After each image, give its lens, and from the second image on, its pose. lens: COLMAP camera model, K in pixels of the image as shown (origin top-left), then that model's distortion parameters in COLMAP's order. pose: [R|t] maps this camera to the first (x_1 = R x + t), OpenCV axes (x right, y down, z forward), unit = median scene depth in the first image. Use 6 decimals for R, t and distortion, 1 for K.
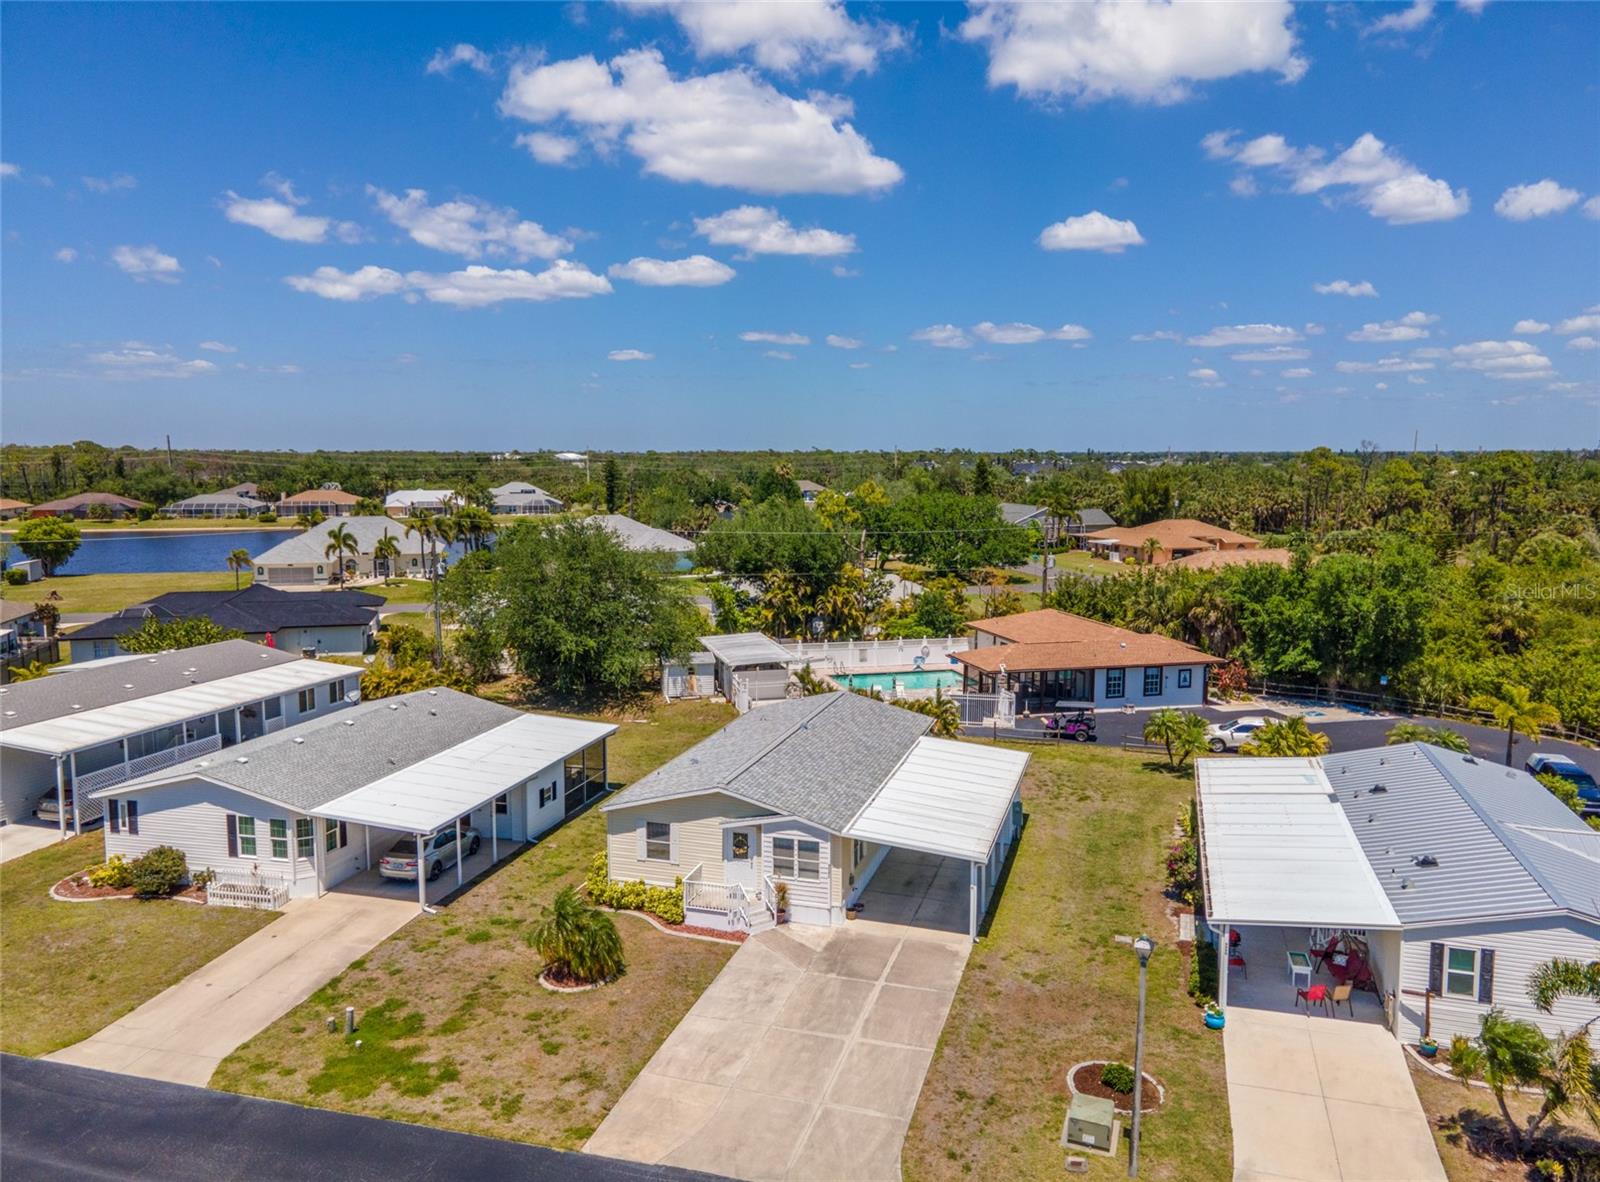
lens RADIAL K [[1178.3, 0, 791.3], [0, 1178.3, 586.8], [0, 0, 1]] dist [0.036010, 0.004238]
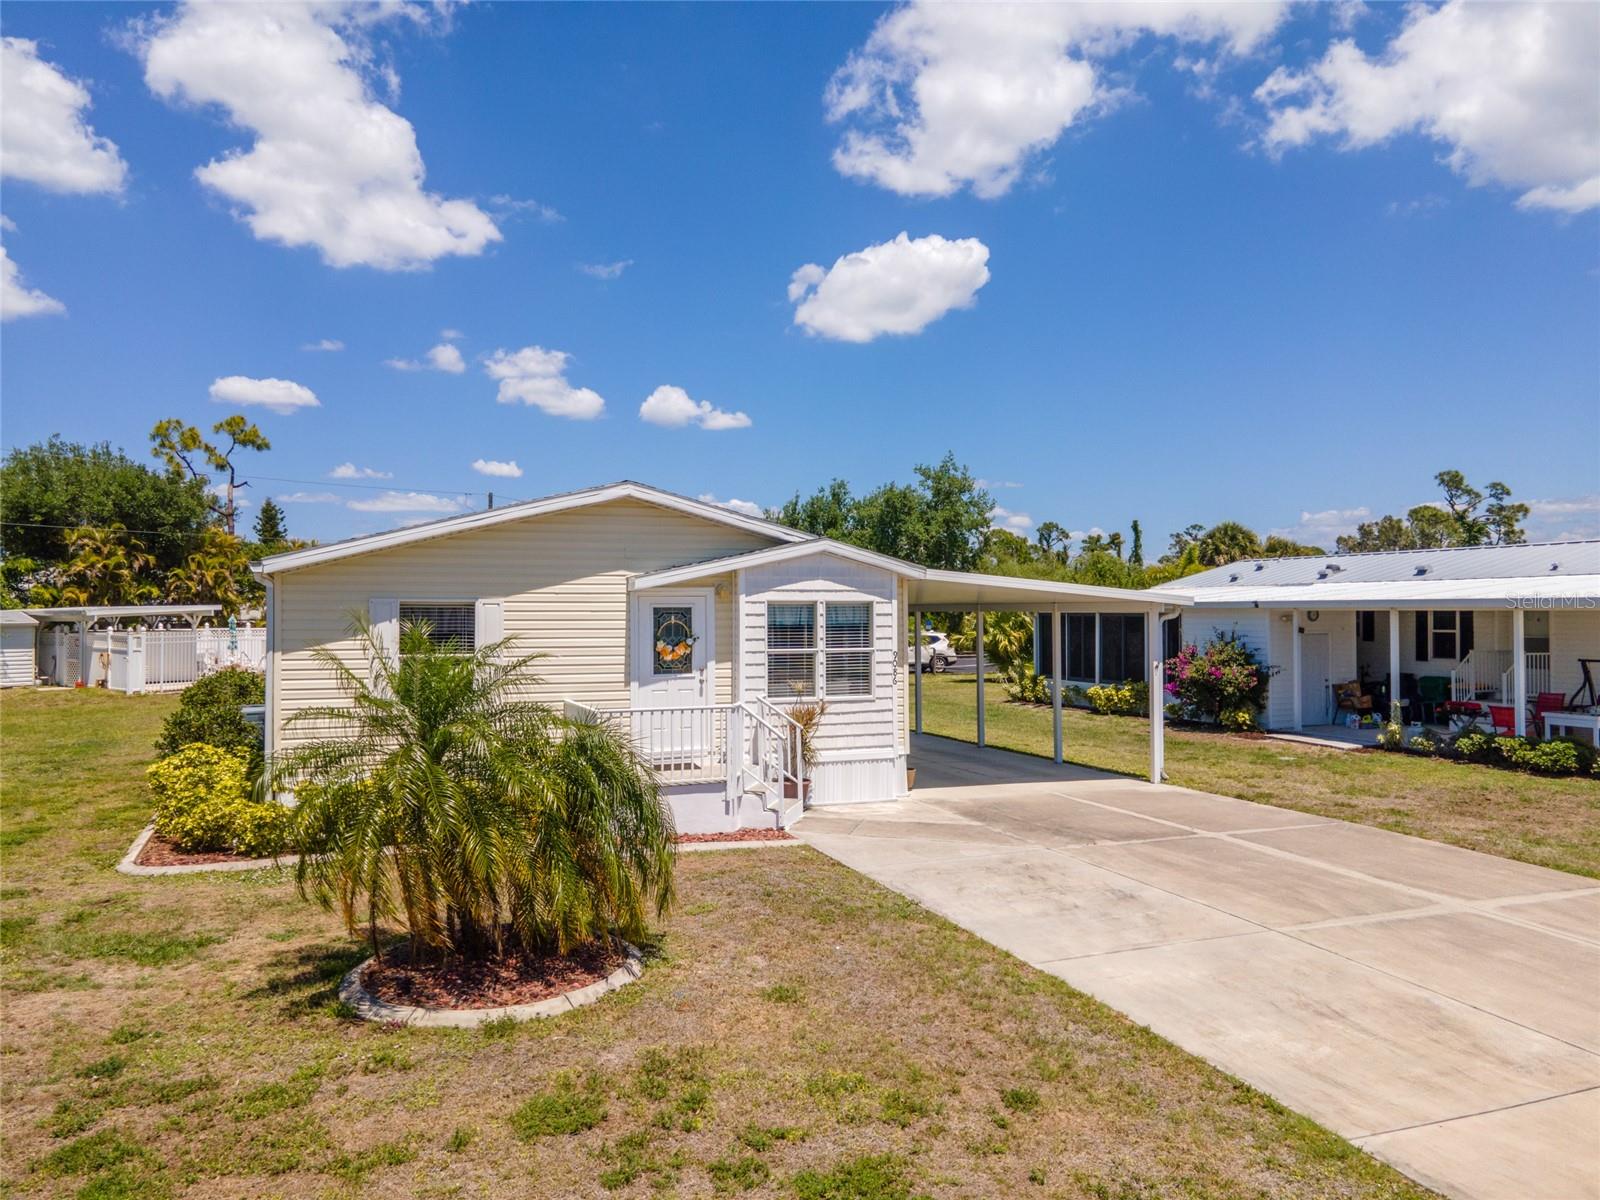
lens RADIAL K [[1162.4, 0, 794.4], [0, 1162.4, 597.8], [0, 0, 1]] dist [0.031875, 0.023776]
pose [[0.775676, 0.002321, 0.631128, -0.243698], [0.077118, 0.992151, -0.098429, 0.233444], [-0.626403, 0.125021, 0.769409, 0.636283]]
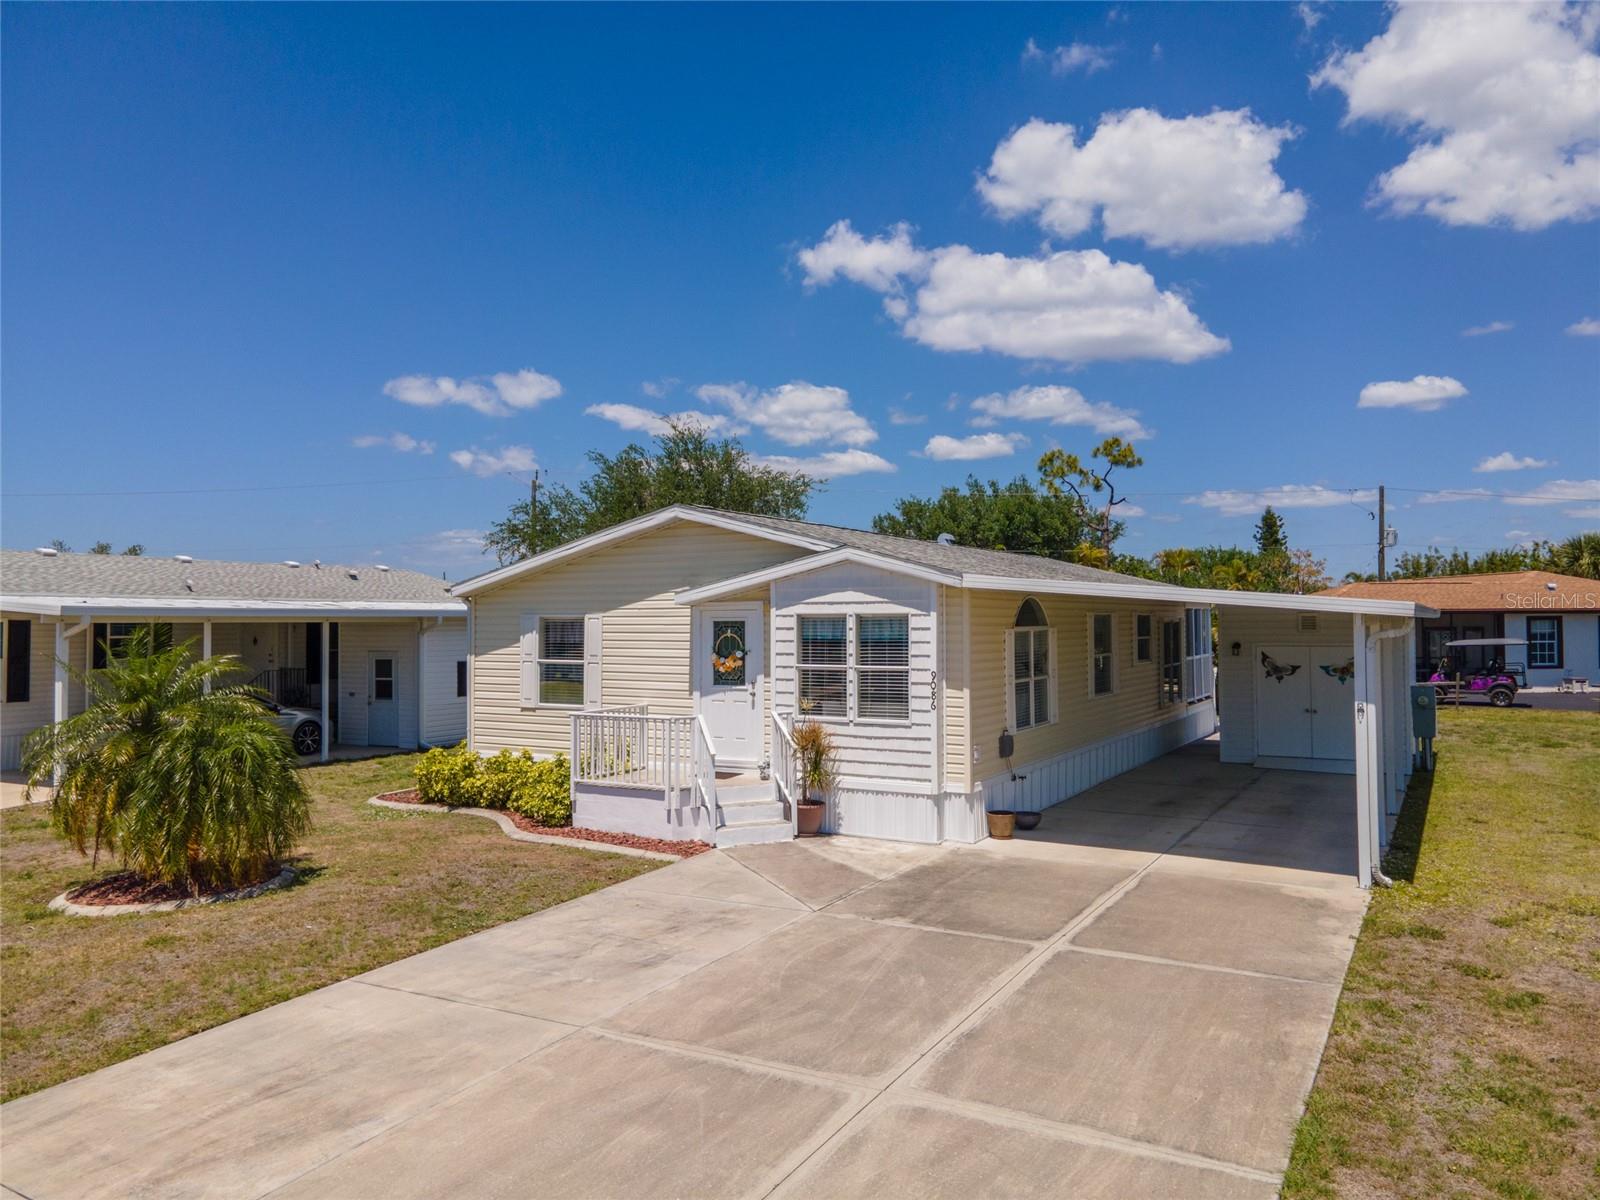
lens RADIAL K [[1162.4, 0, 794.4], [0, 1162.4, 597.8], [0, 0, 1]] dist [0.031875, 0.023776]
pose [[0.975785, -0.011558, -0.218426, 0.063868], [-0.017791, 0.991100, -0.131922, 0.239564], [0.218007, 0.132613, 0.966895, 0.579365]]
